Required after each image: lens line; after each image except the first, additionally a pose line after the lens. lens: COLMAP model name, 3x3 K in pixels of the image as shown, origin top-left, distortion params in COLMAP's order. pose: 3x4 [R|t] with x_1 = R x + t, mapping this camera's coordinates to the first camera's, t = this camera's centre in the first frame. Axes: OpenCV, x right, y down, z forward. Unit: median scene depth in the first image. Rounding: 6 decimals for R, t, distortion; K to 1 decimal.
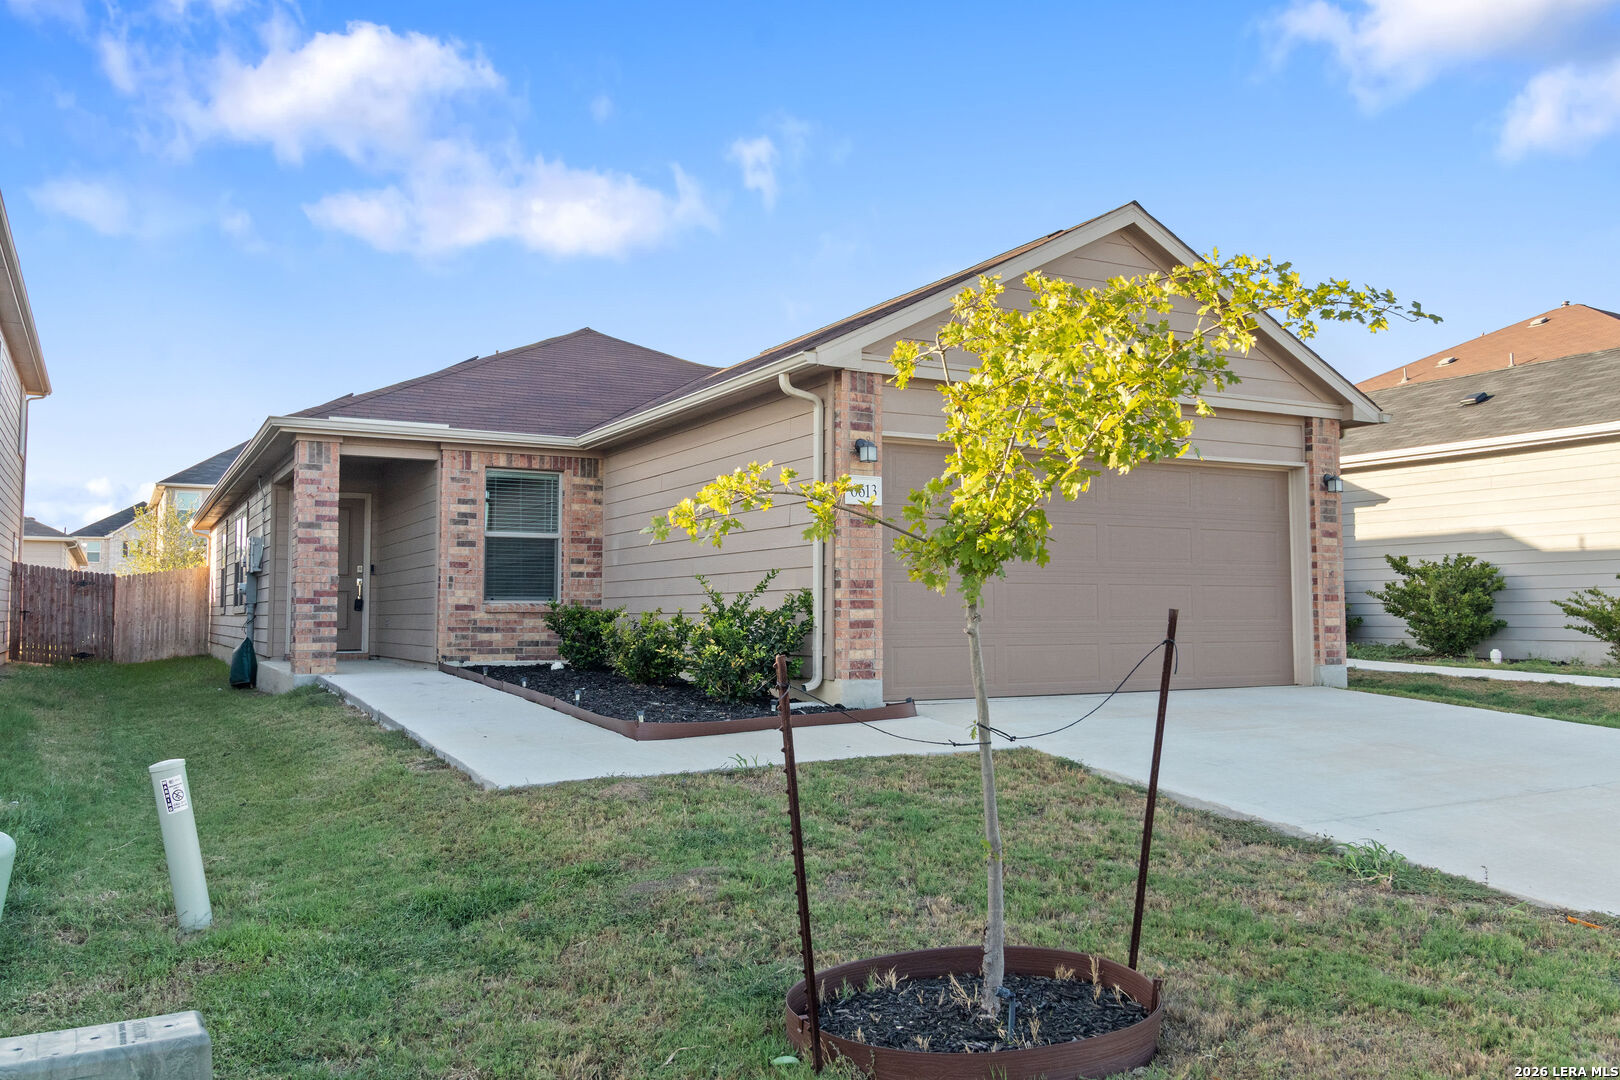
lens RADIAL K [[1277.1, 0, 810.0], [0, 1277.1, 540.0], [0, 0, 1]] dist [0.004756, 0.006707]
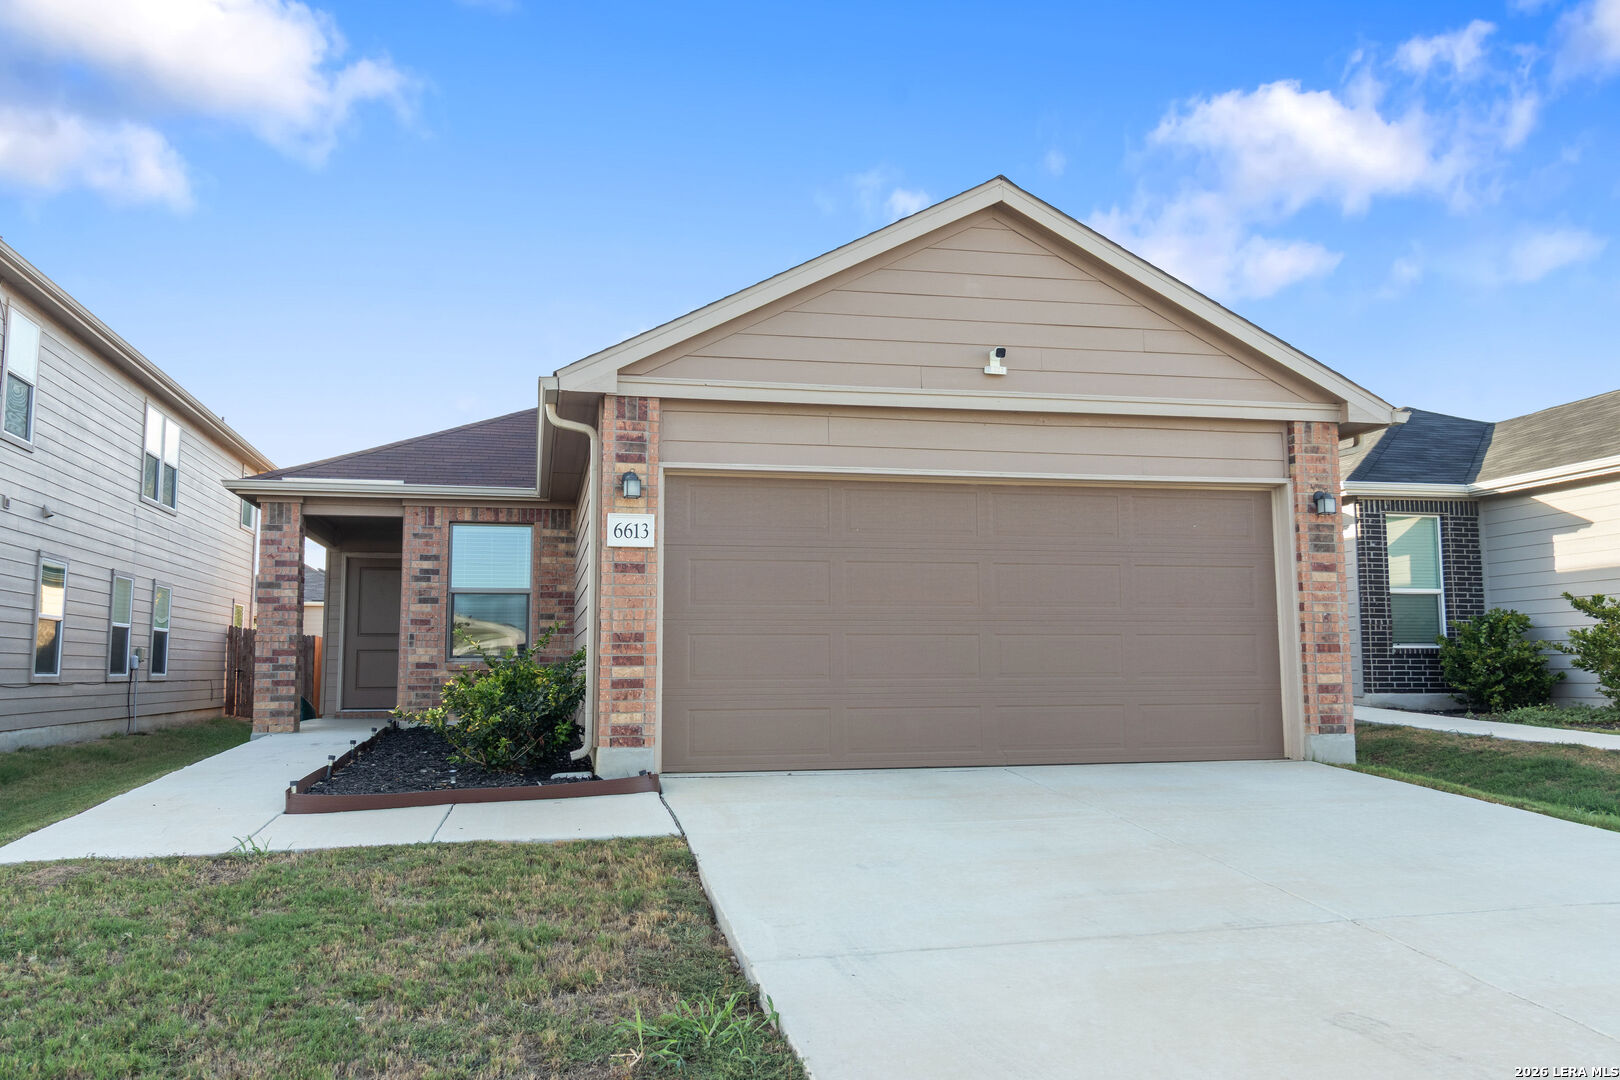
lens RADIAL K [[1277.1, 0, 810.0], [0, 1277.1, 540.0], [0, 0, 1]] dist [0.004756, 0.006707]
pose [[0.959653, -0.032362, -0.279318, 0.321816], [0.020291, 0.998735, -0.046000, 0.008429], [0.280453, 0.038477, 0.959096, 0.153189]]
